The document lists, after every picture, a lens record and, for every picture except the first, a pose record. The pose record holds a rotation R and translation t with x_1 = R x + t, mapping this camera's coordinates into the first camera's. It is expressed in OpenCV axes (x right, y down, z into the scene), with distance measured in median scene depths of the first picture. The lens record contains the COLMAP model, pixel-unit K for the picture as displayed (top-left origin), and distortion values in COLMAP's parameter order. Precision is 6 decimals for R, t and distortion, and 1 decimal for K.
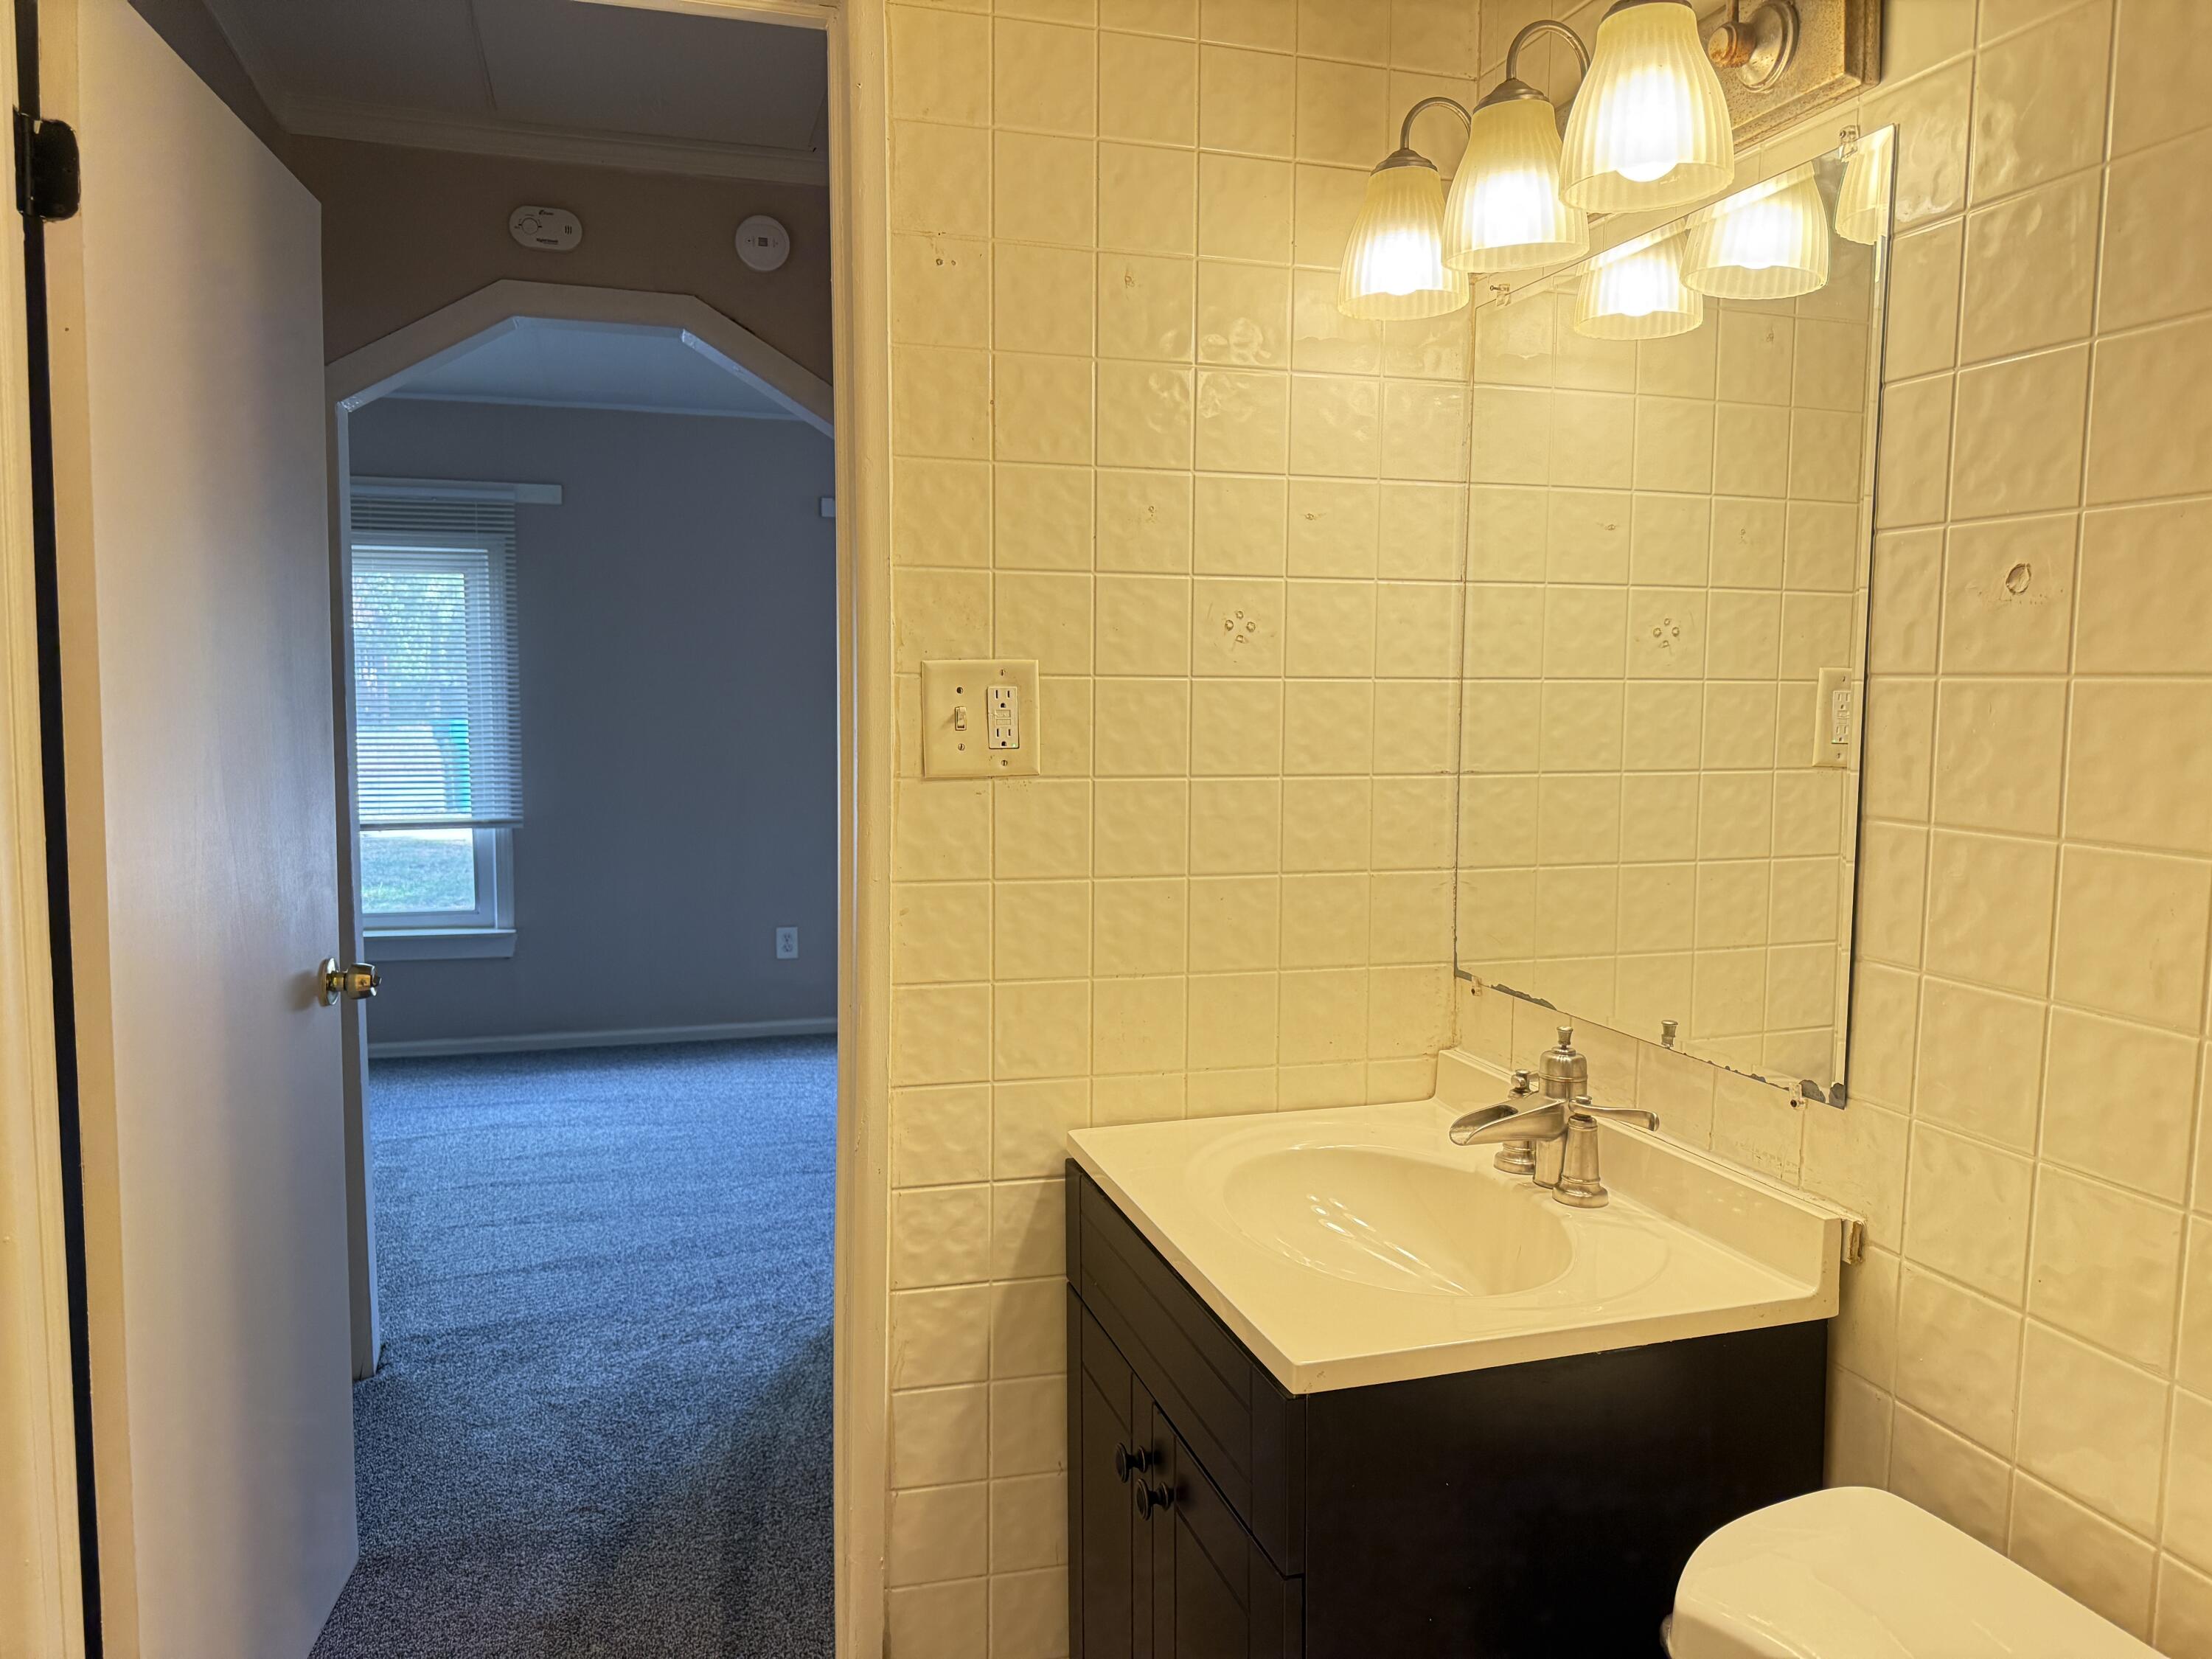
lens RADIAL K [[1570.3, 0, 1103.5], [0, 1570.3, 828.0], [0, 0, 1]] dist [0.107376, 0.001669]
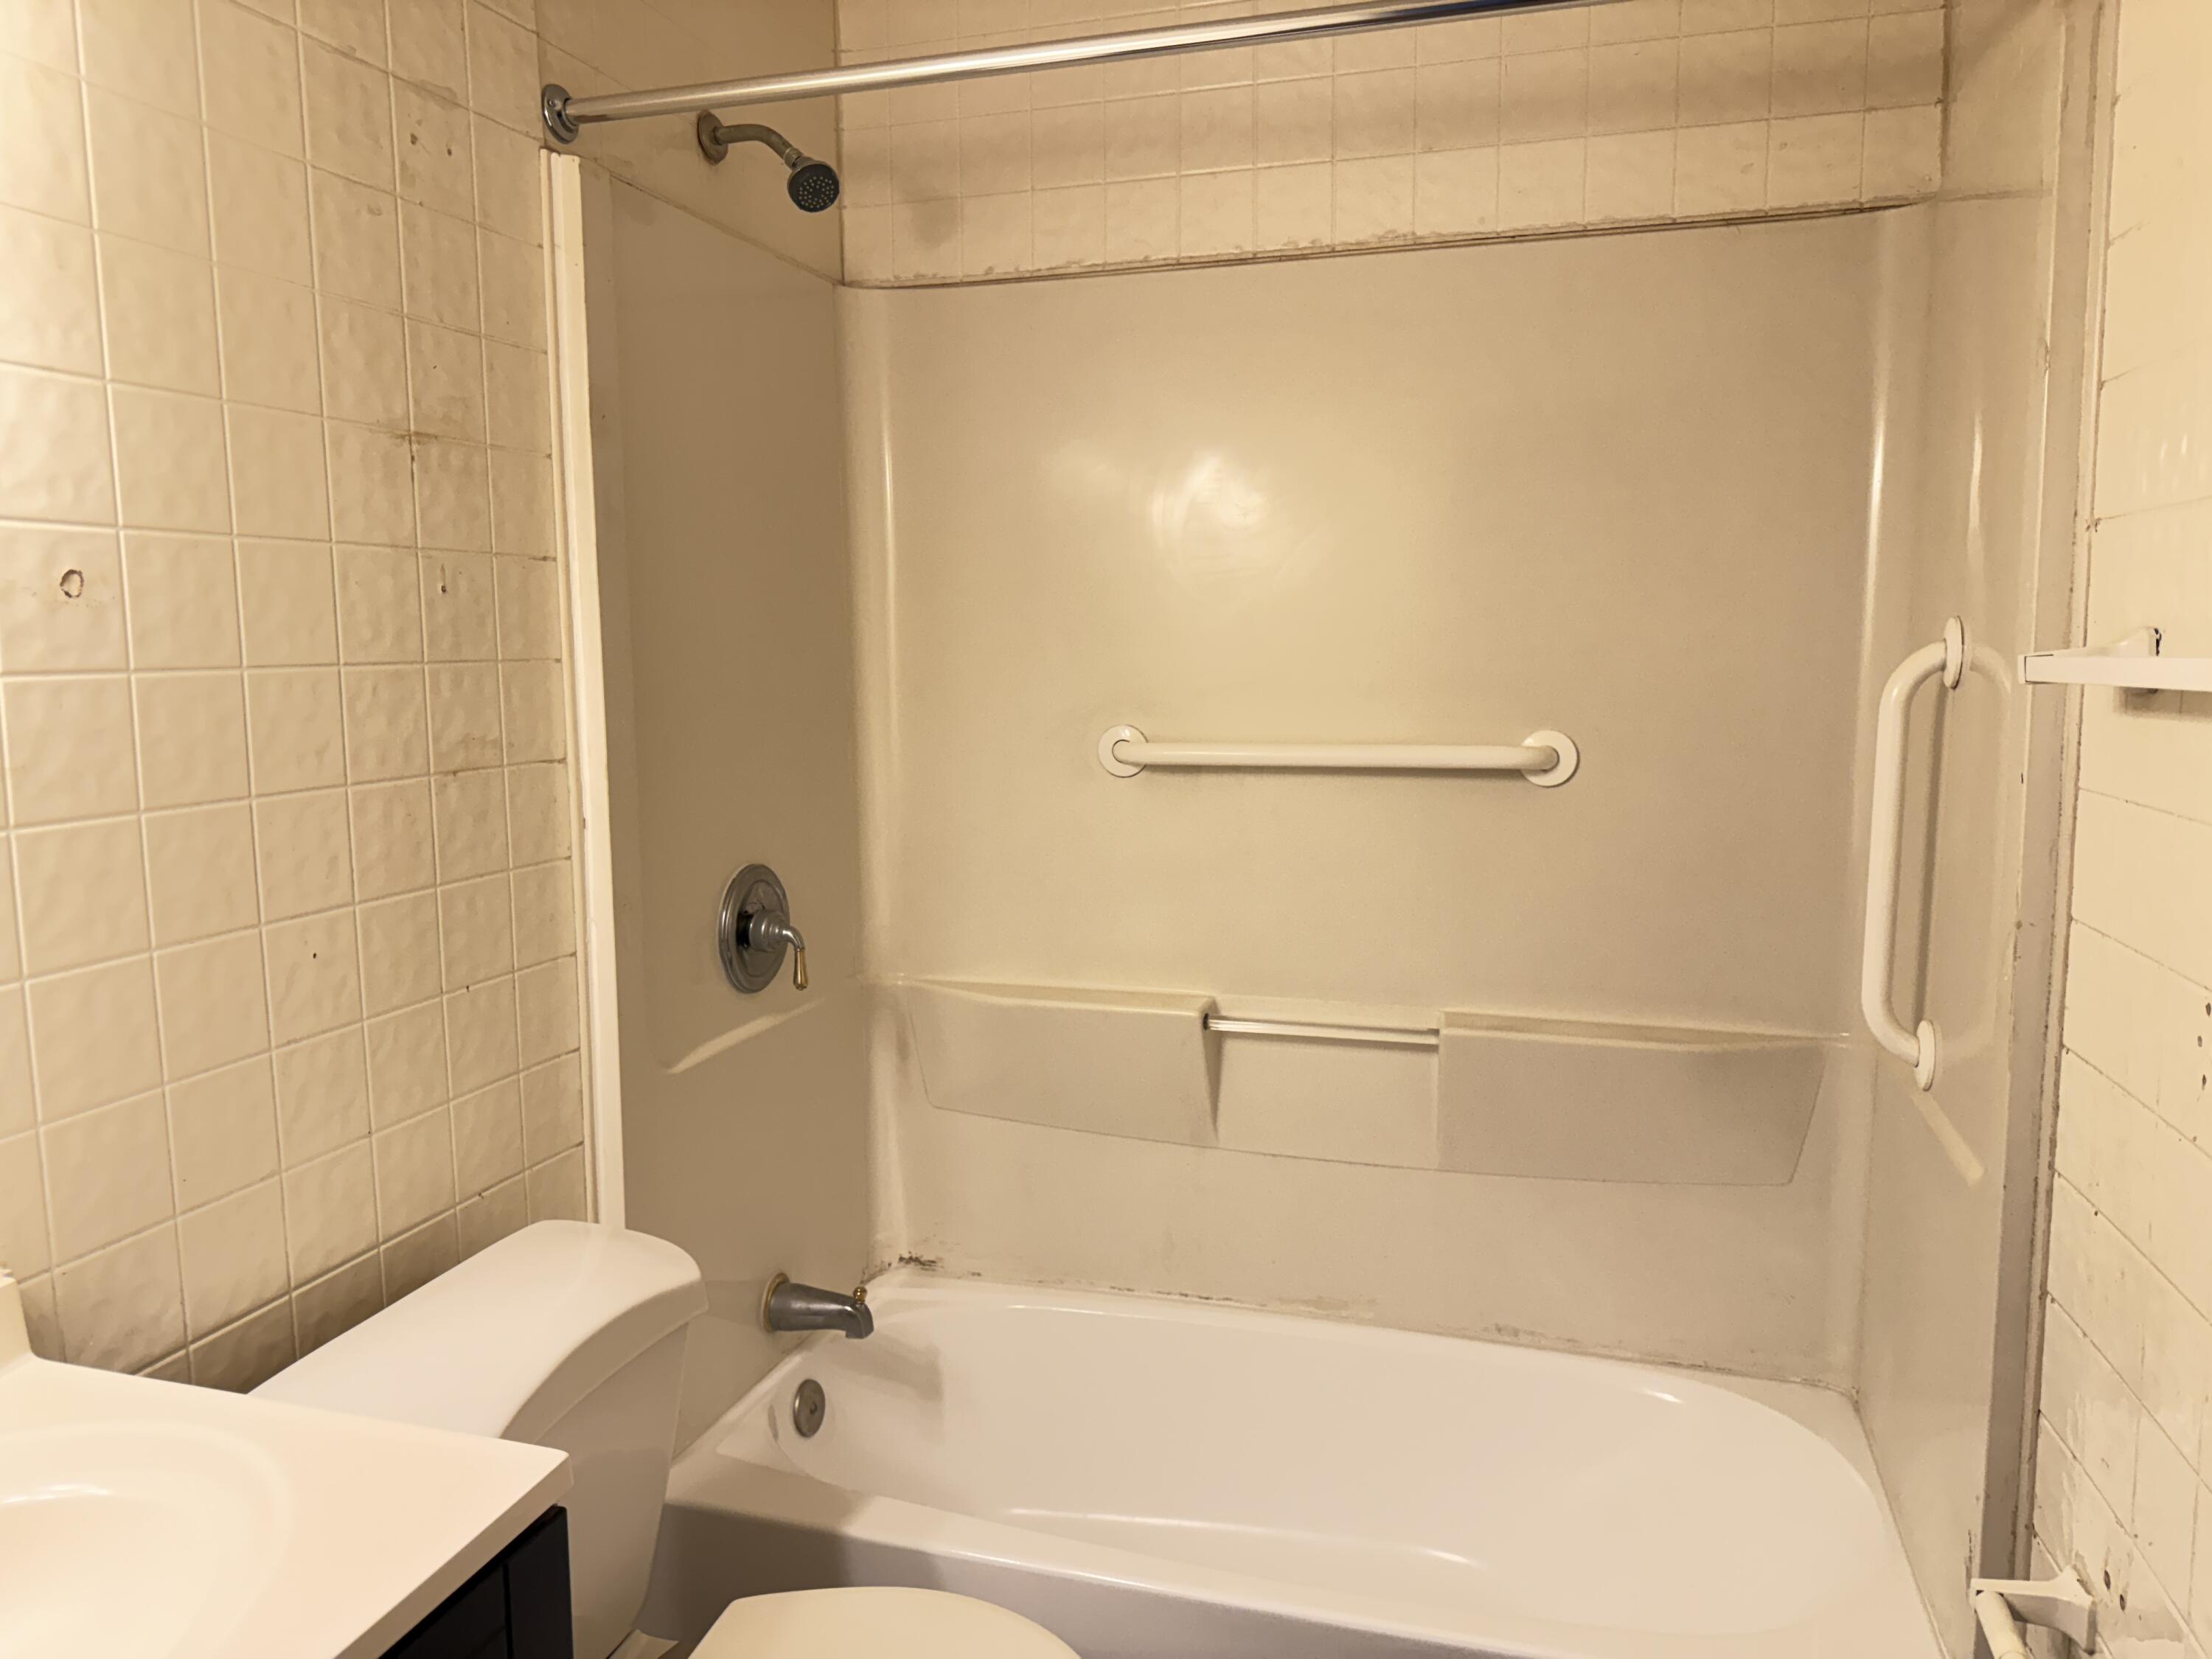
lens RADIAL K [[1570.3, 0, 1104.0], [0, 1570.3, 819.4], [0, 0, 1]] dist [0.107376, 0.001669]
pose [[-0.834023, -0.076304, 0.546428, -0.614597], [0.053472, 0.974549, 0.217704, -0.202532], [-0.549132, 0.210789, -0.808716, 1.550737]]
